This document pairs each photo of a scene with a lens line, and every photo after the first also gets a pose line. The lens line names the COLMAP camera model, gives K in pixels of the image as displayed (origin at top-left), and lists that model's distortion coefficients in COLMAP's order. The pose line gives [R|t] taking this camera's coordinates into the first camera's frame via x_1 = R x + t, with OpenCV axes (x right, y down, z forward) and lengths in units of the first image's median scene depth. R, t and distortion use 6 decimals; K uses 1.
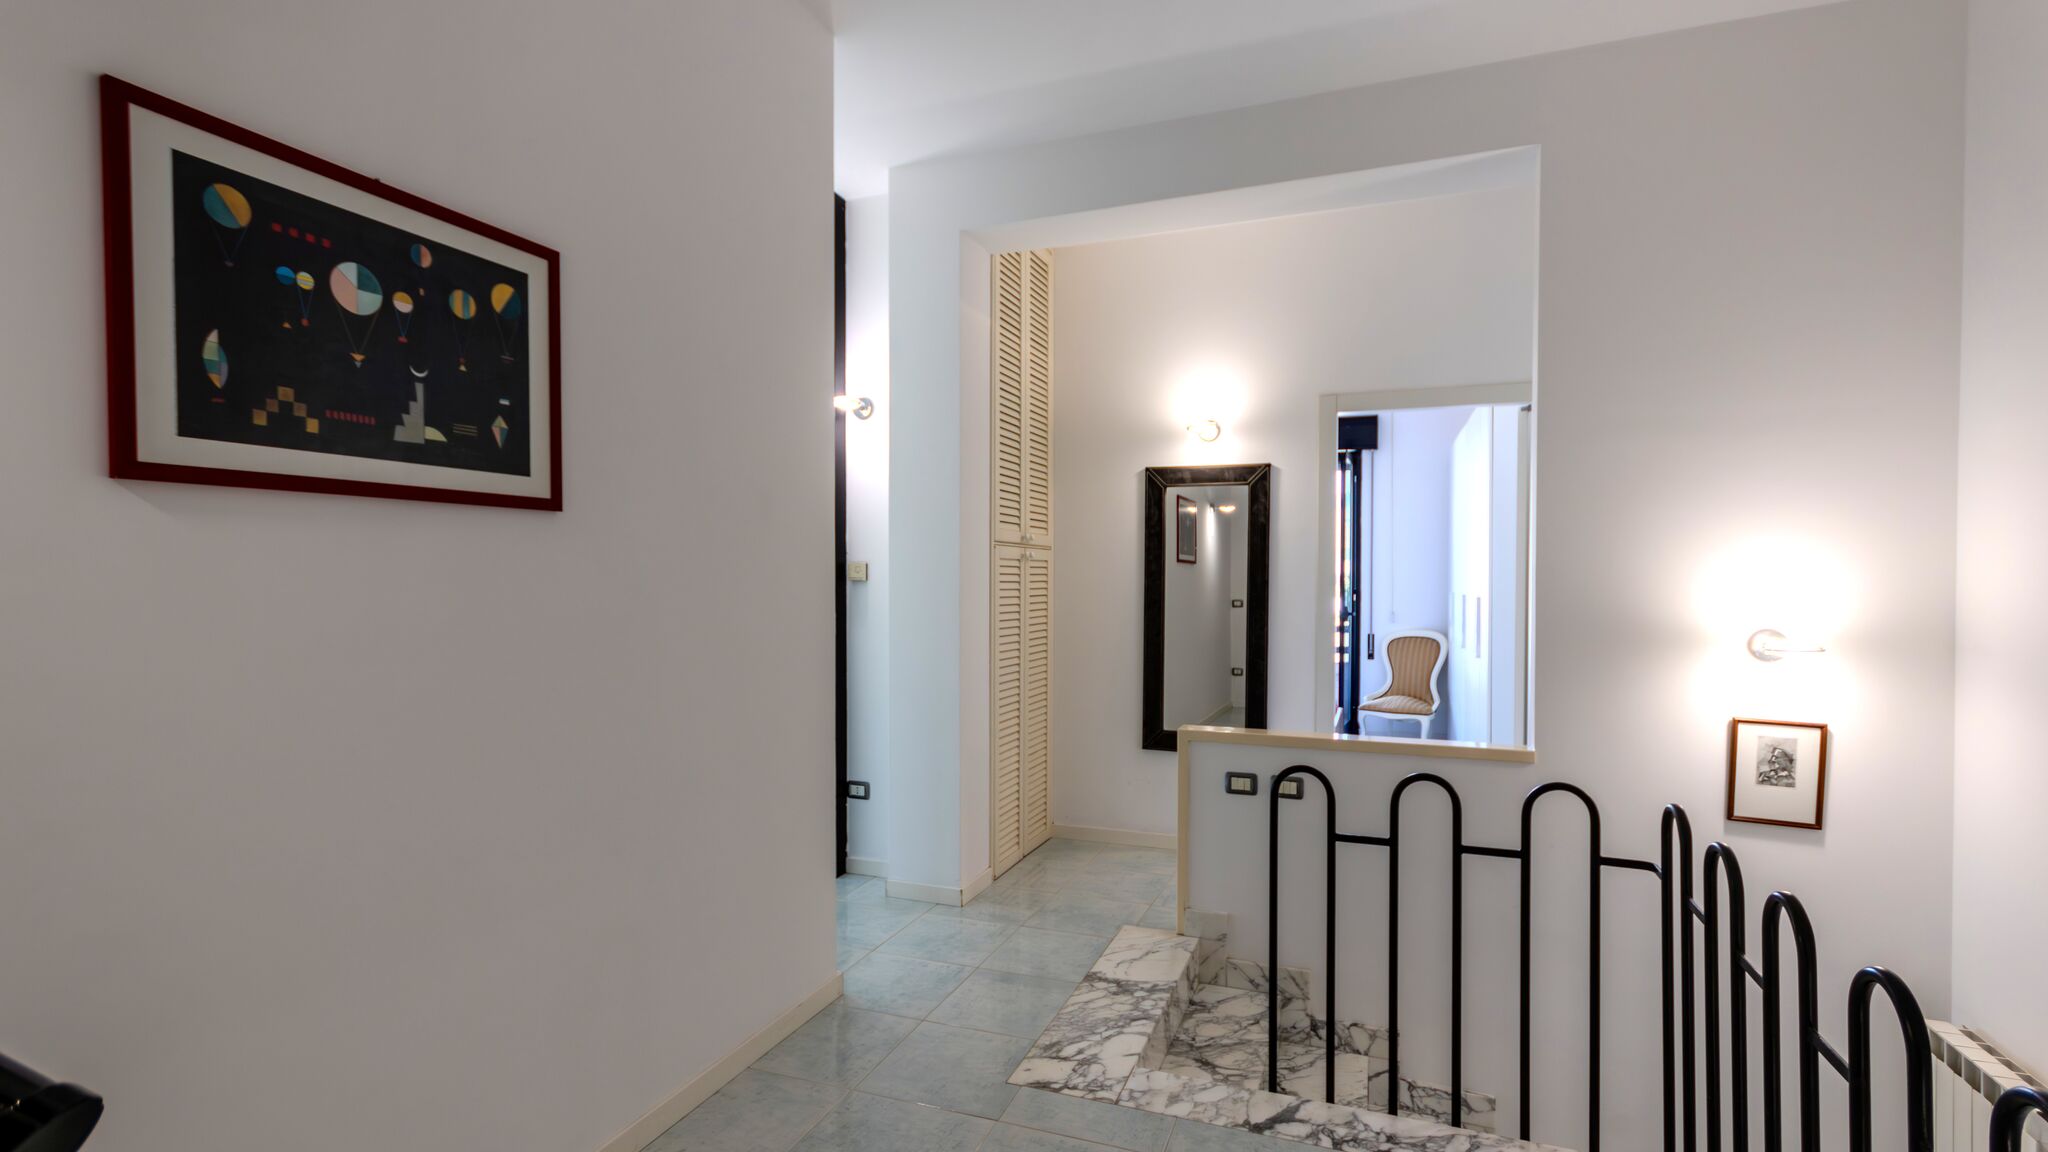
lens RADIAL K [[949.2, 0, 1021.5], [0, 949.2, 573.6], [0, 0, 1]] dist [0.000545, -0.000028]
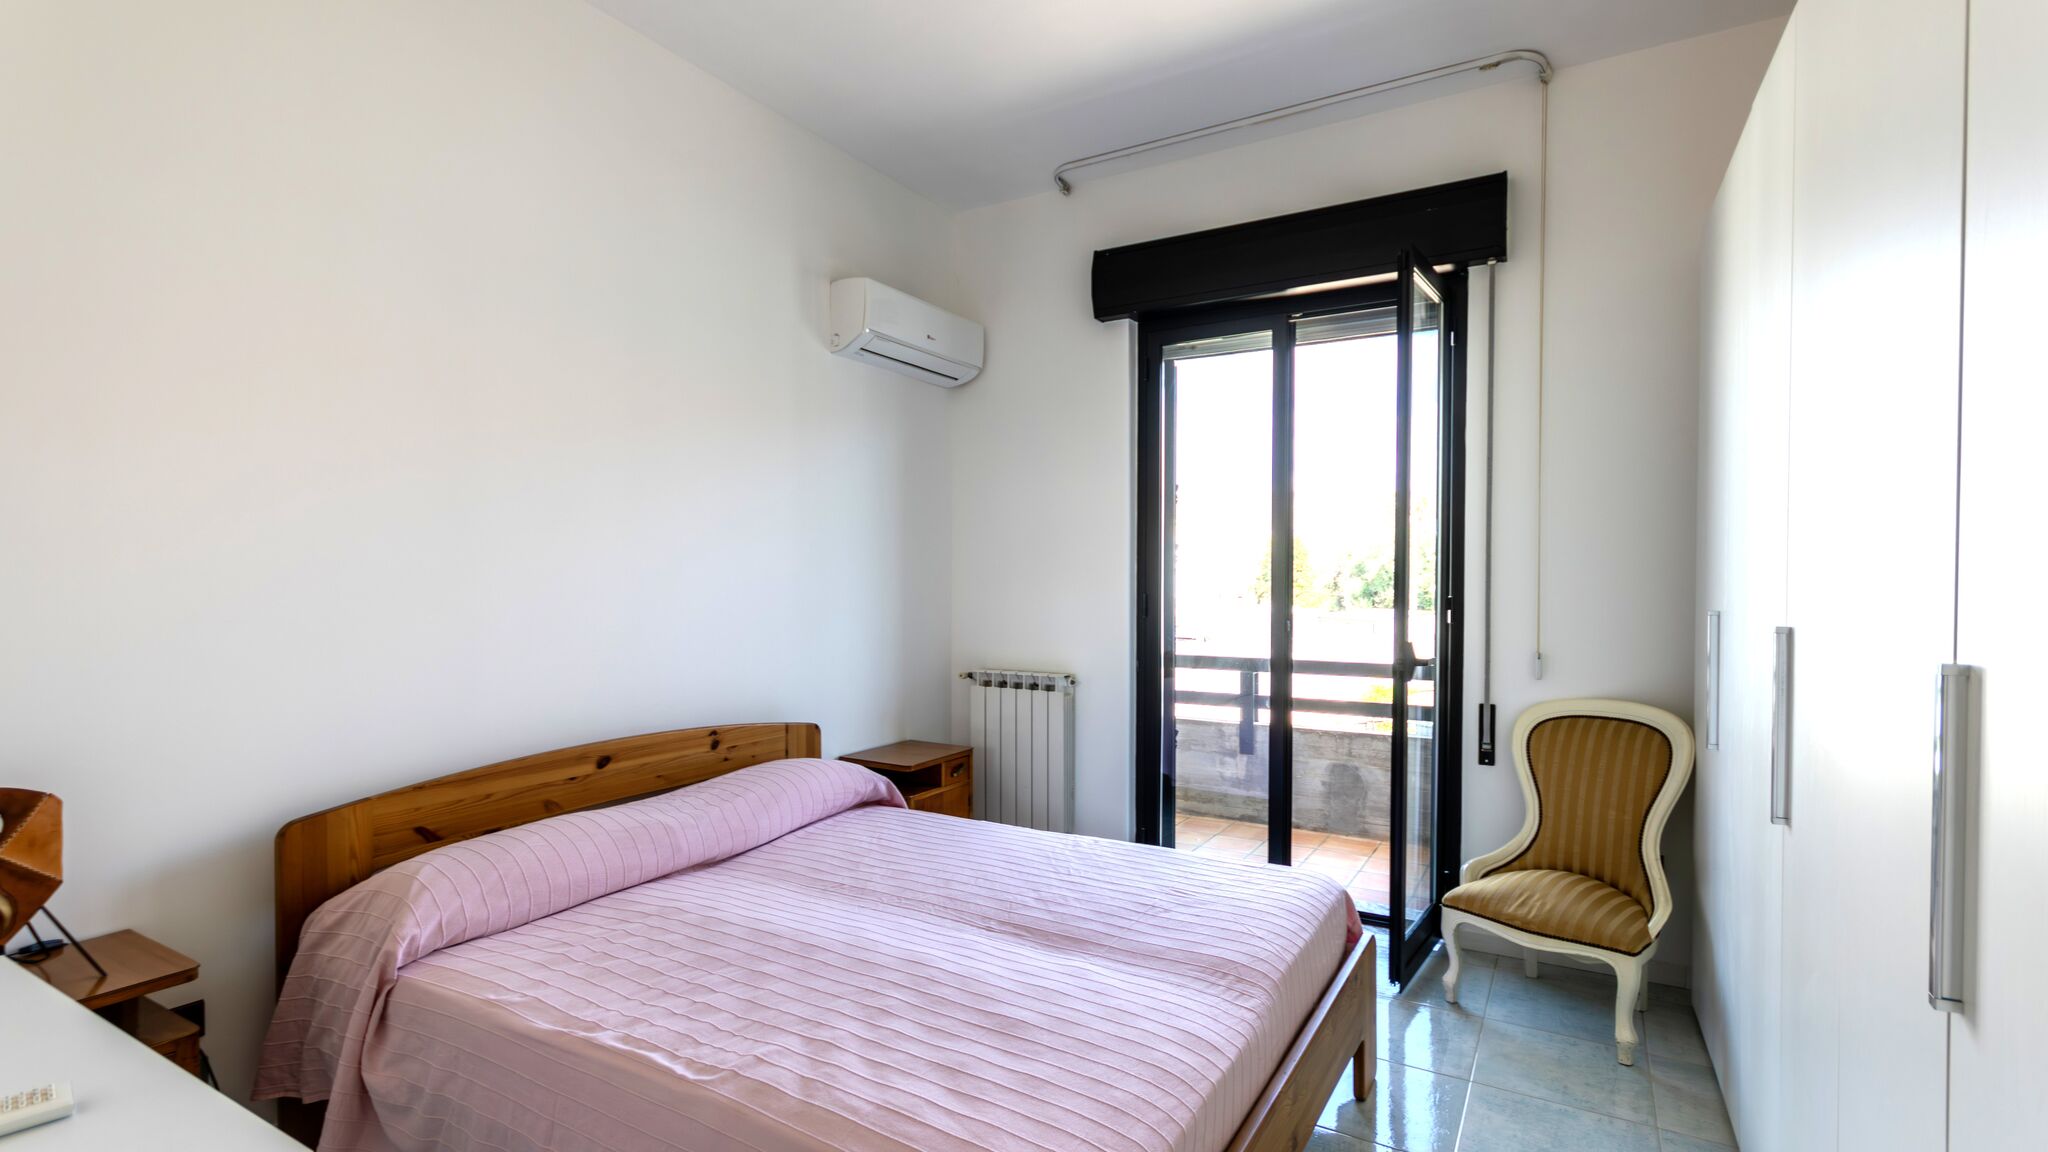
lens RADIAL K [[949.2, 0, 1020.3], [0, 949.2, 584.1], [0, 0, 1]] dist [0.000545, -0.000028]
pose [[0.985489, 0.002126, -0.169724, 0.243653], [-0.001136, 0.999982, 0.005932, 0.008855], [0.169734, -0.005654, 0.985474, 0.570869]]
